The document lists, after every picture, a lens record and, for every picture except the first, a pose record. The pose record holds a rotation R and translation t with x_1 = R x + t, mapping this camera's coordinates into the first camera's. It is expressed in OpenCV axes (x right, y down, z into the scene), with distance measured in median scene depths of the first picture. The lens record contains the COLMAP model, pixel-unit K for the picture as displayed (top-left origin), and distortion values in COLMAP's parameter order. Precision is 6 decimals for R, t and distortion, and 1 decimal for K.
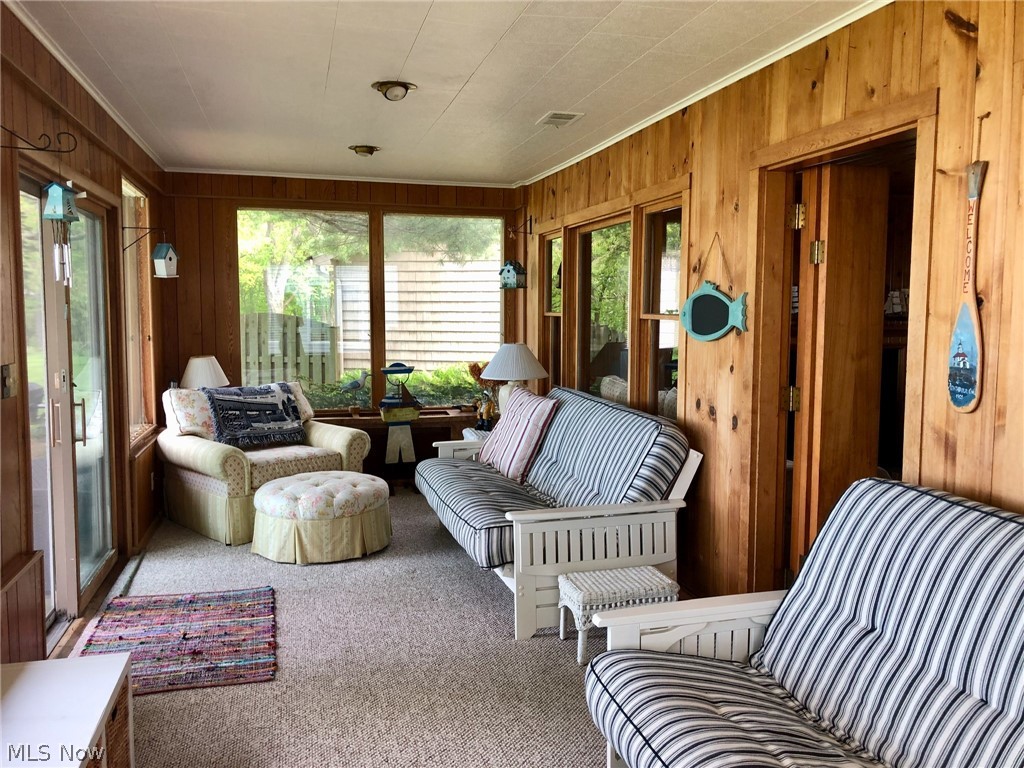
lens RADIAL K [[834.7, 0, 502.4], [0, 834.7, 375.0], [0, 0, 1]] dist [0.030433, -0.056713]
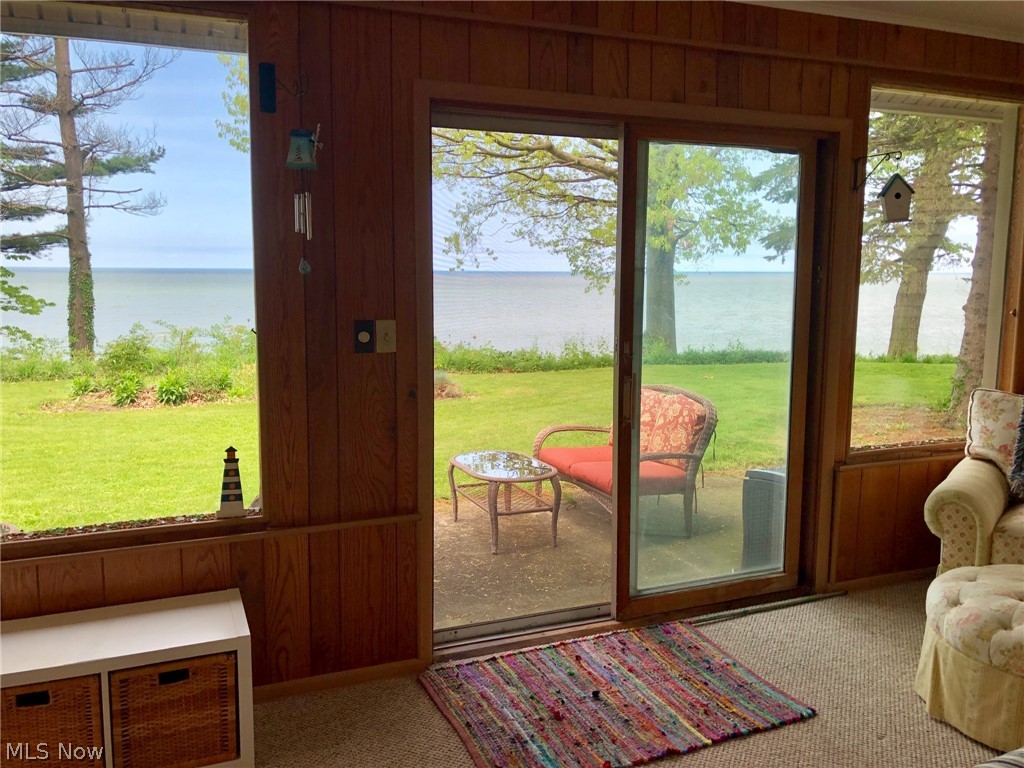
lens RADIAL K [[834.7, 0, 502.4], [0, 834.7, 375.0], [0, 0, 1]] dist [0.030433, -0.056713]
pose [[0.130488, 0.122312, -0.983876, 0.292418], [-0.079886, 0.990432, 0.112532, -0.052162], [0.988226, 0.063914, 0.139011, 0.690688]]
